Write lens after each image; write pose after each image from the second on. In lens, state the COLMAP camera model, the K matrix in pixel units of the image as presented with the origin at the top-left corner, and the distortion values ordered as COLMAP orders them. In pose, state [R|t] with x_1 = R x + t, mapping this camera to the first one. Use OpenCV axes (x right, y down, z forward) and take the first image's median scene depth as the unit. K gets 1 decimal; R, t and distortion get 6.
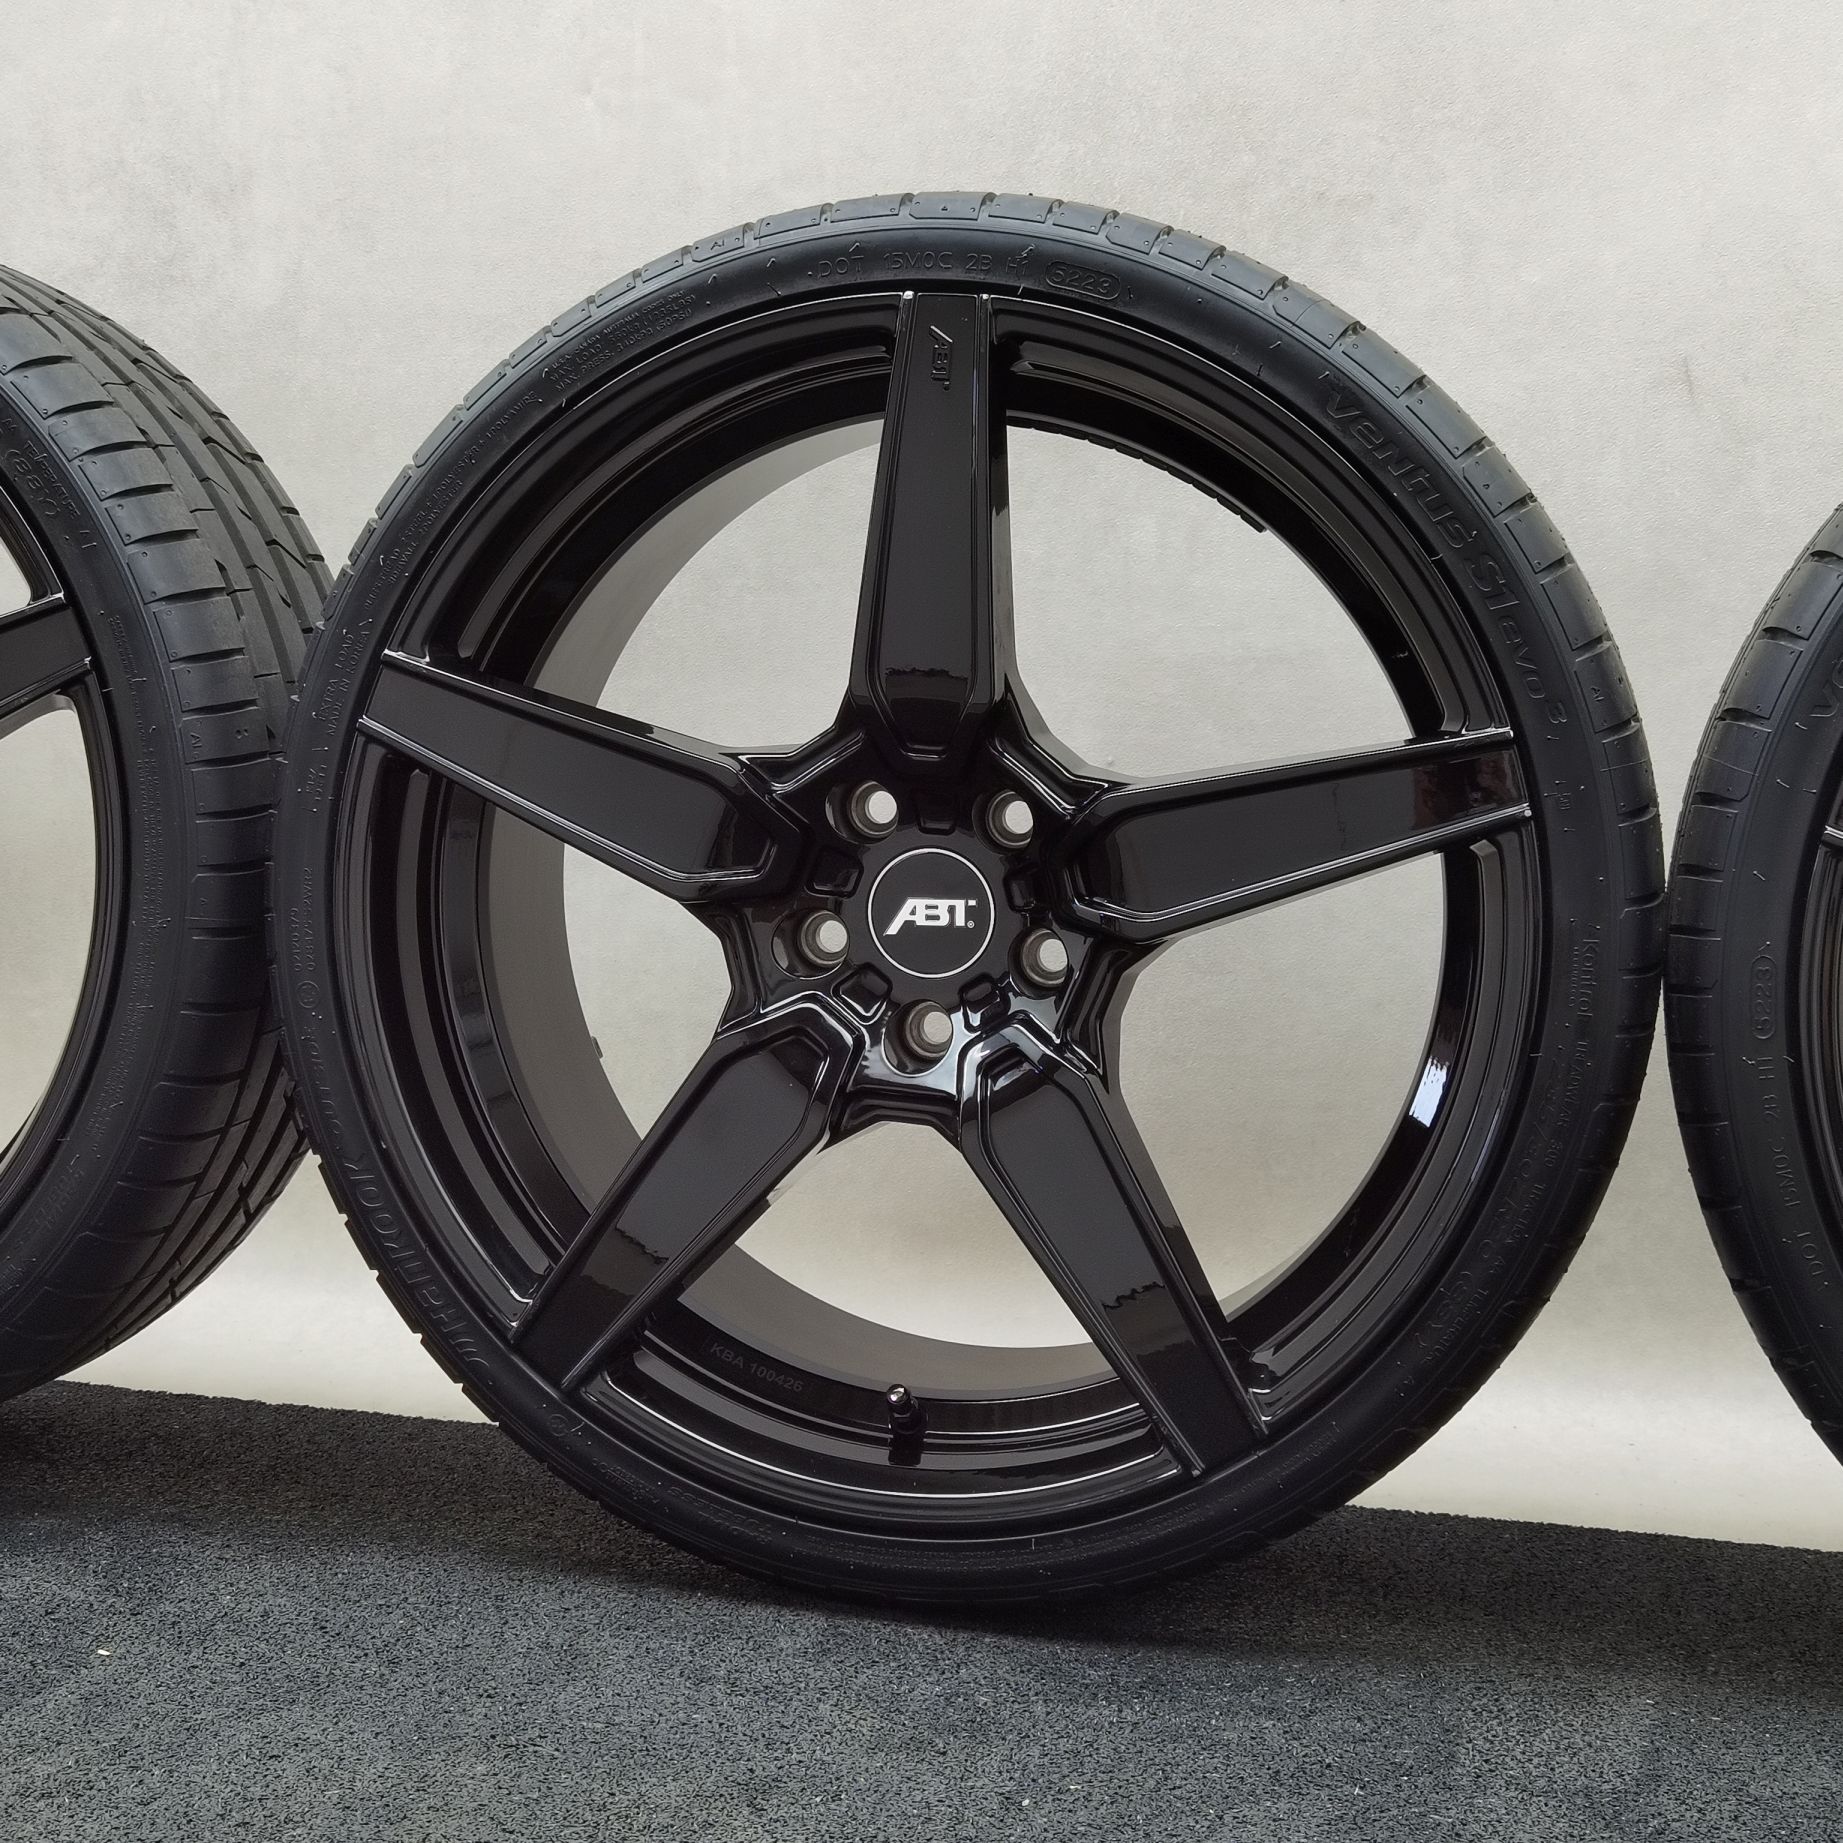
lens RADIAL K [[2881.2, 0, 925.0], [0, 2881.2, 922.7], [0, 0, 1]] dist [0.012732, -0.141262]
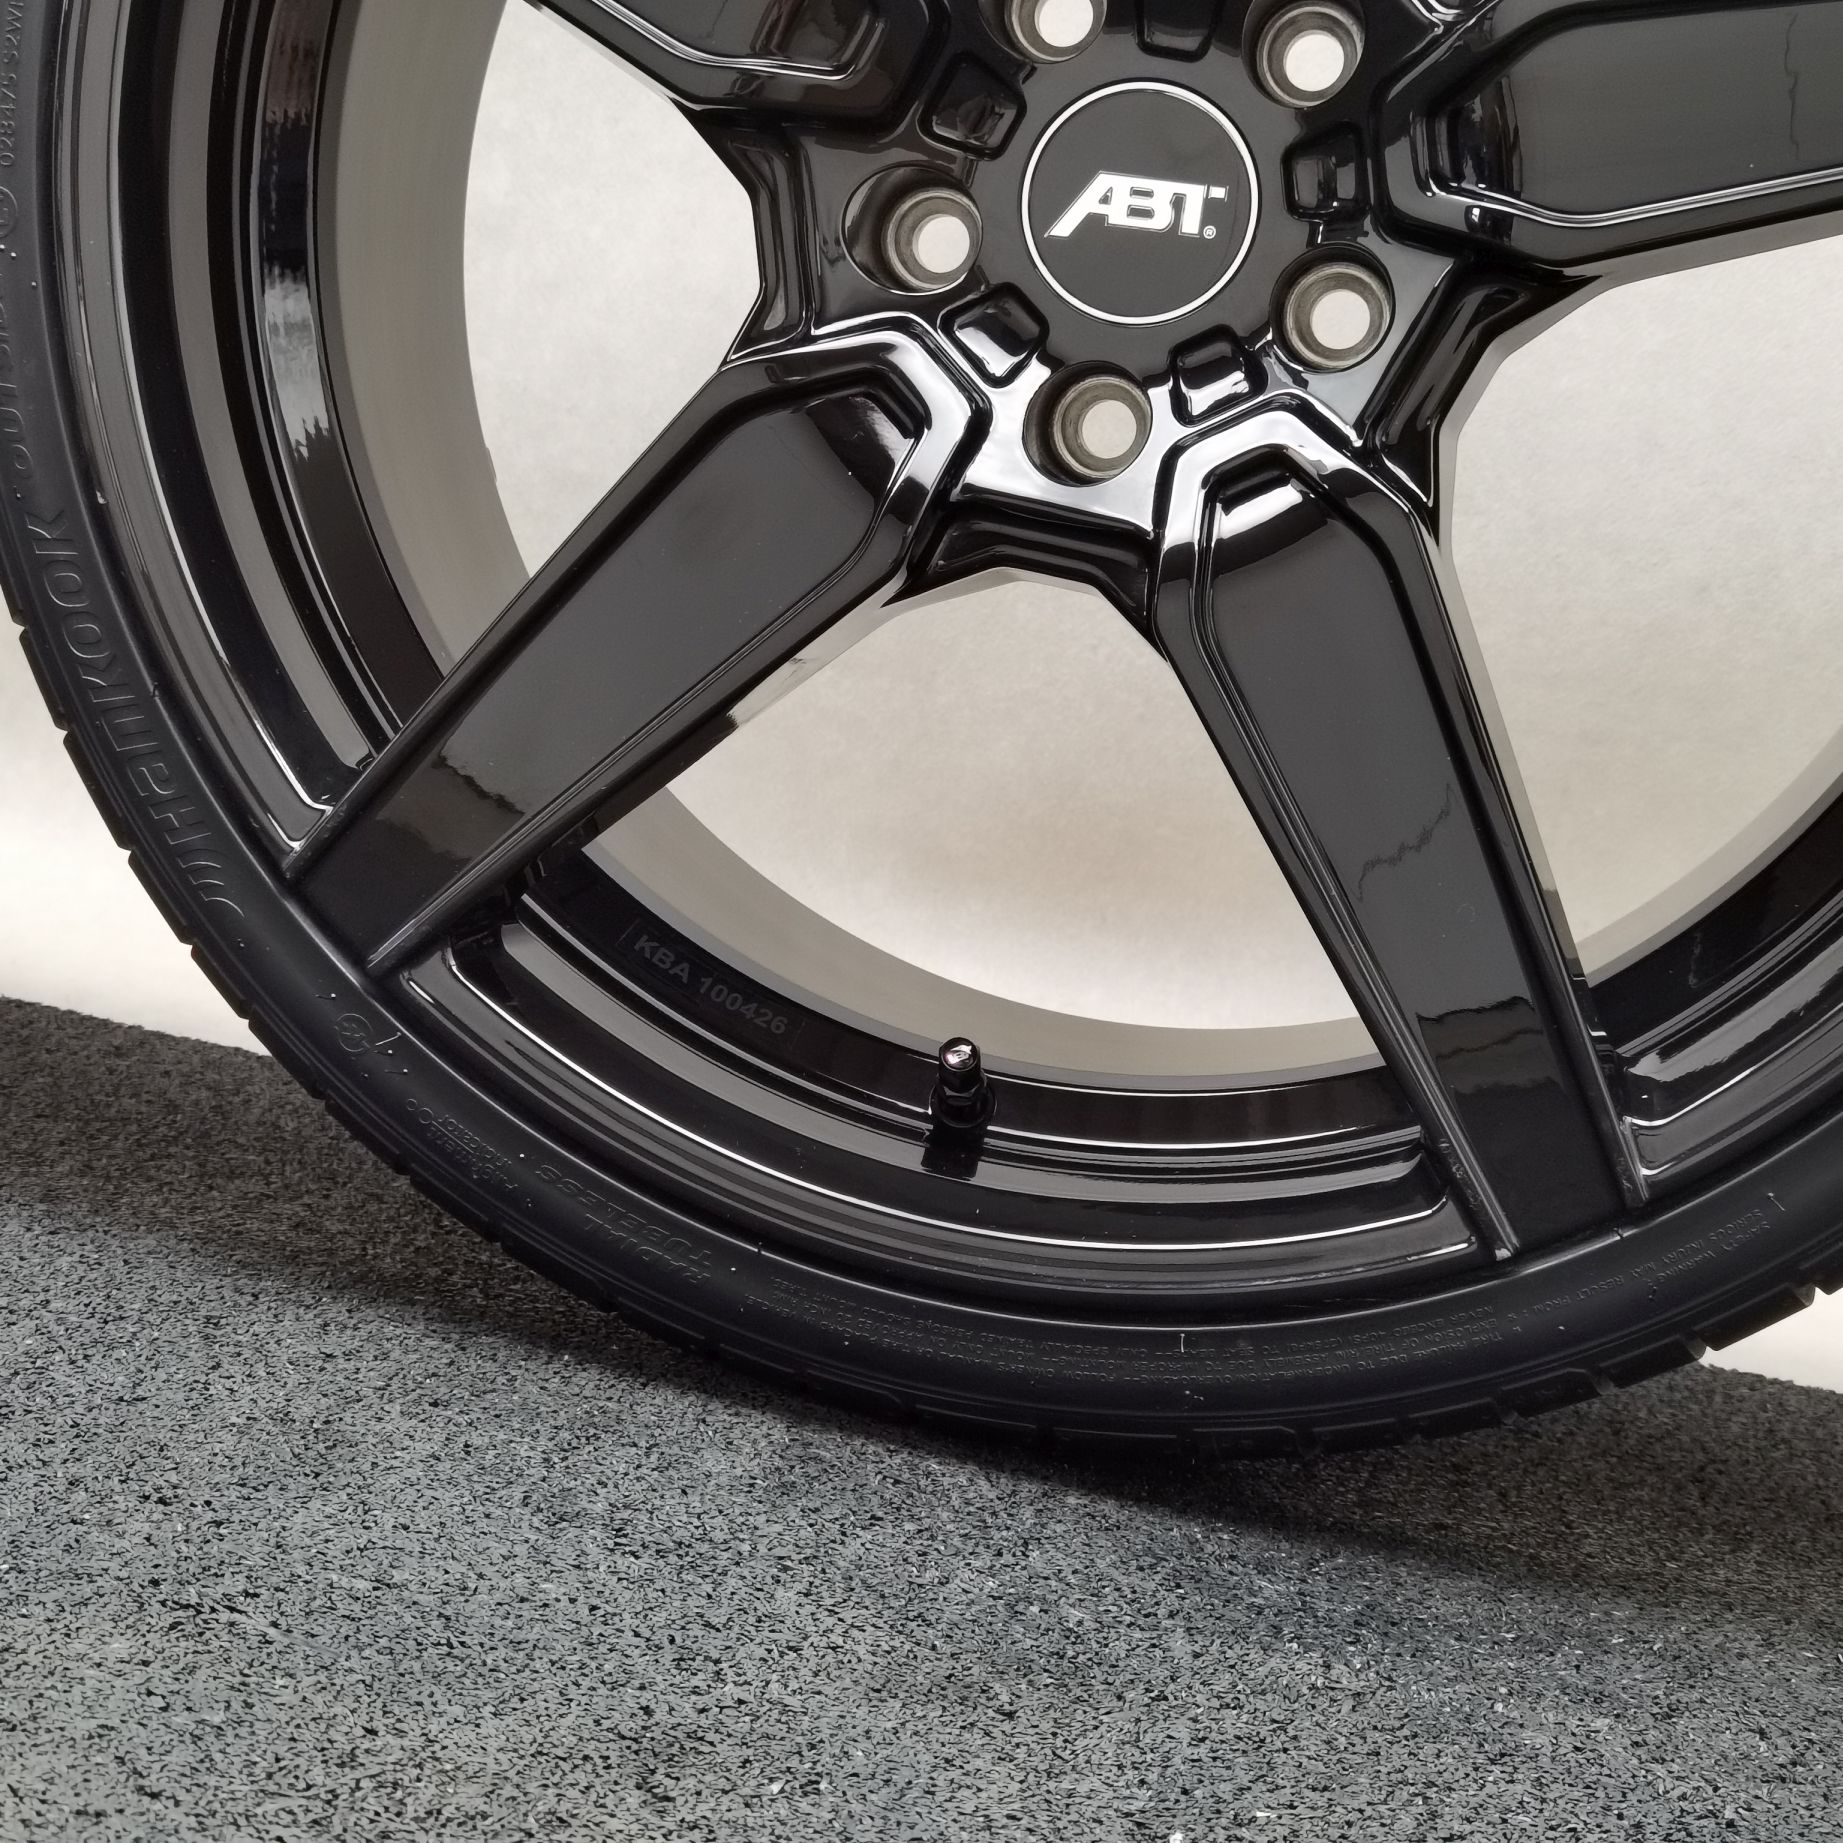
lens RADIAL K [[2881.2, 0, 925.0], [0, 2881.2, 922.7], [0, 0, 1]] dist [0.012732, -0.141262]
pose [[0.989857, 0.130126, 0.057020, -0.054525], [-0.133941, 0.988573, 0.069162, 0.104551], [-0.047369, -0.076098, 0.995975, 0.459491]]
